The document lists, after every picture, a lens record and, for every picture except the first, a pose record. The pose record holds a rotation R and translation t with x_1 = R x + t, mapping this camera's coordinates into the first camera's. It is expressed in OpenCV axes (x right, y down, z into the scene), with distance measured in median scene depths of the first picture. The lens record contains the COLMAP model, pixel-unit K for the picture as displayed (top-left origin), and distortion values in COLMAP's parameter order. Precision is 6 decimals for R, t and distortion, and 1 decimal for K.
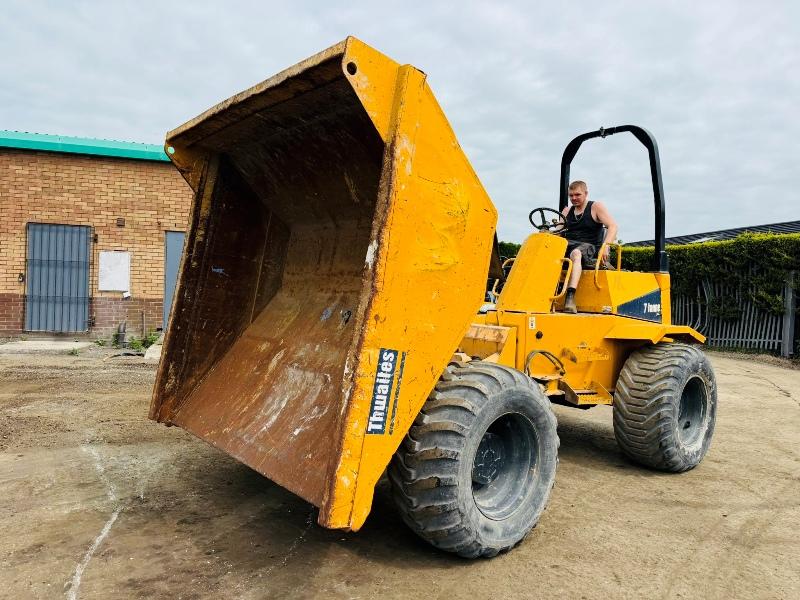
lens RADIAL K [[568.6, 0, 401.7], [0, 568.6, 306.0], [0, 0, 1]] dist [0.057243, -0.071754]
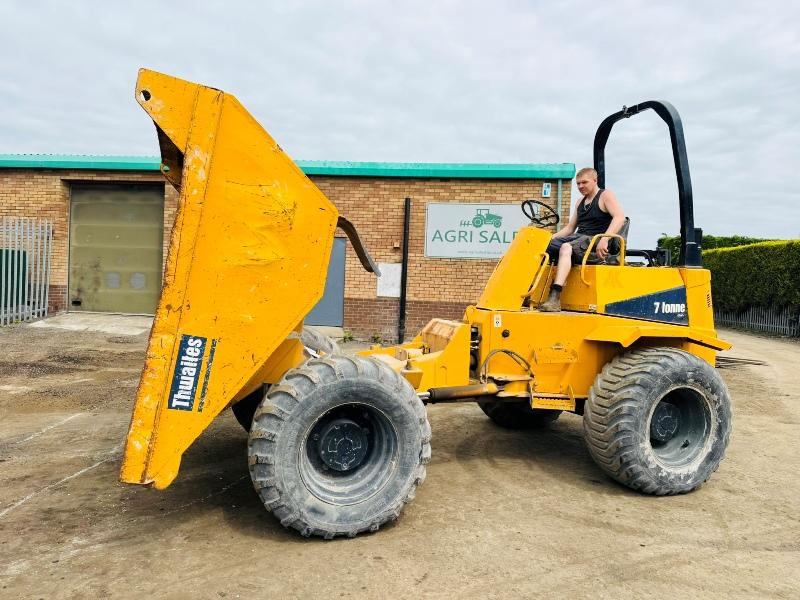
lens RADIAL K [[568.6, 0, 396.8], [0, 568.6, 305.8], [0, 0, 1]] dist [0.057243, -0.071754]
pose [[0.932622, 0.013410, -0.360607, 0.391781], [-0.013221, 0.999908, 0.002990, 0.003732], [0.360614, 0.001979, 0.932713, 0.040985]]
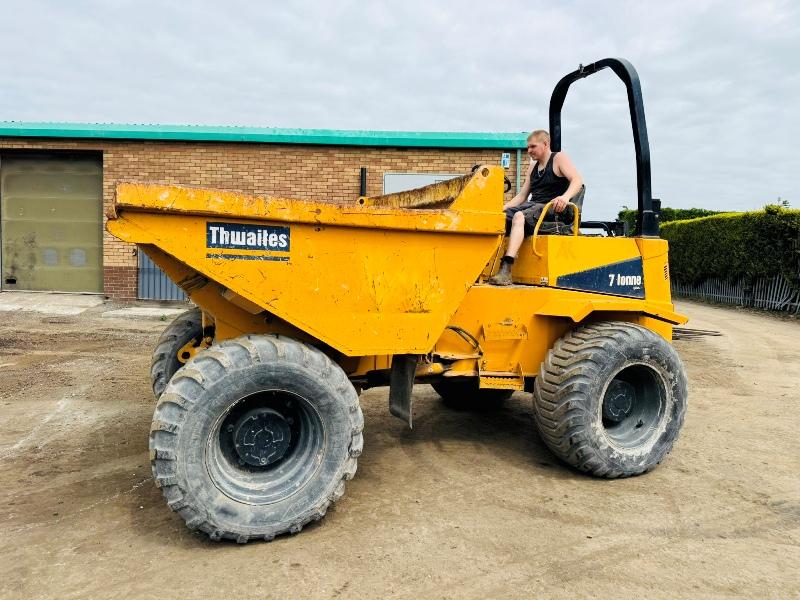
lens RADIAL K [[568.6, 0, 397.7], [0, 568.6, 307.2], [0, 0, 1]] dist [0.057243, -0.071754]
pose [[0.951992, 0.017956, -0.305596, 0.408609], [-0.003424, 0.998840, 0.048022, 0.005332], [0.306104, -0.044670, 0.950949, 0.128039]]
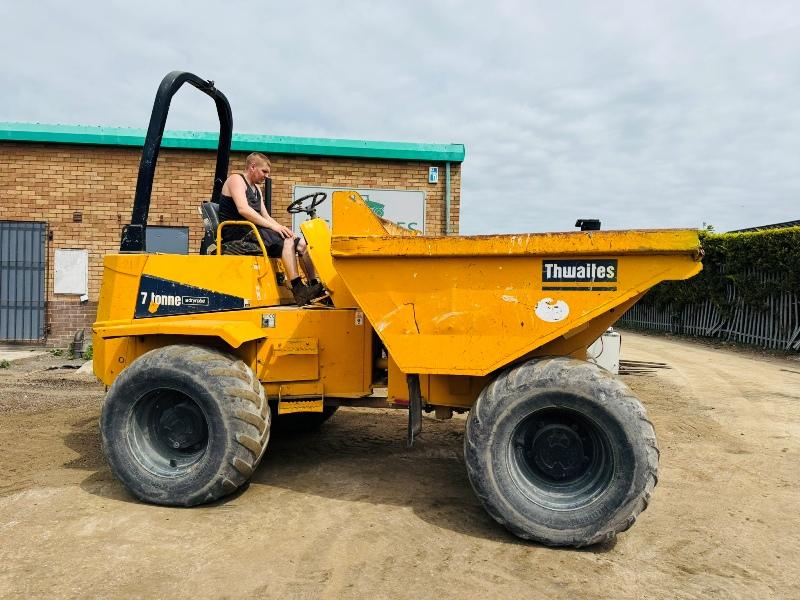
lens RADIAL K [[568.6, 0, 405.6], [0, 568.6, 304.3], [0, 0, 1]] dist [0.057243, -0.071754]
pose [[0.986281, -0.009642, -0.164794, 0.340725], [0.008439, 0.999932, -0.007996, 0.001745], [0.164860, 0.006495, 0.986296, 0.463235]]
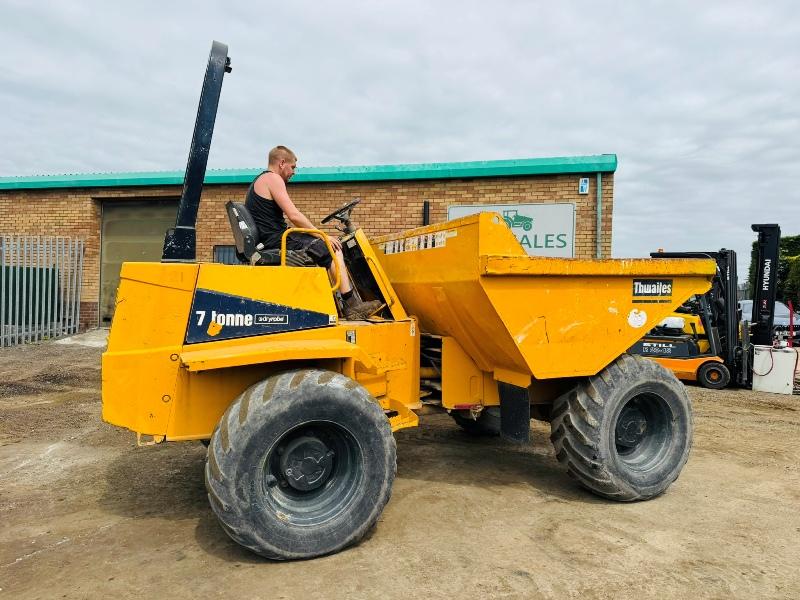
lens RADIAL K [[568.6, 0, 386.8], [0, 568.6, 297.2], [0, 0, 1]] dist [0.057243, -0.071754]
pose [[0.859904, -0.012200, -0.510309, 0.550123], [-0.005551, 0.999432, -0.033246, -0.002732], [0.510425, 0.031421, 0.859348, 0.350157]]
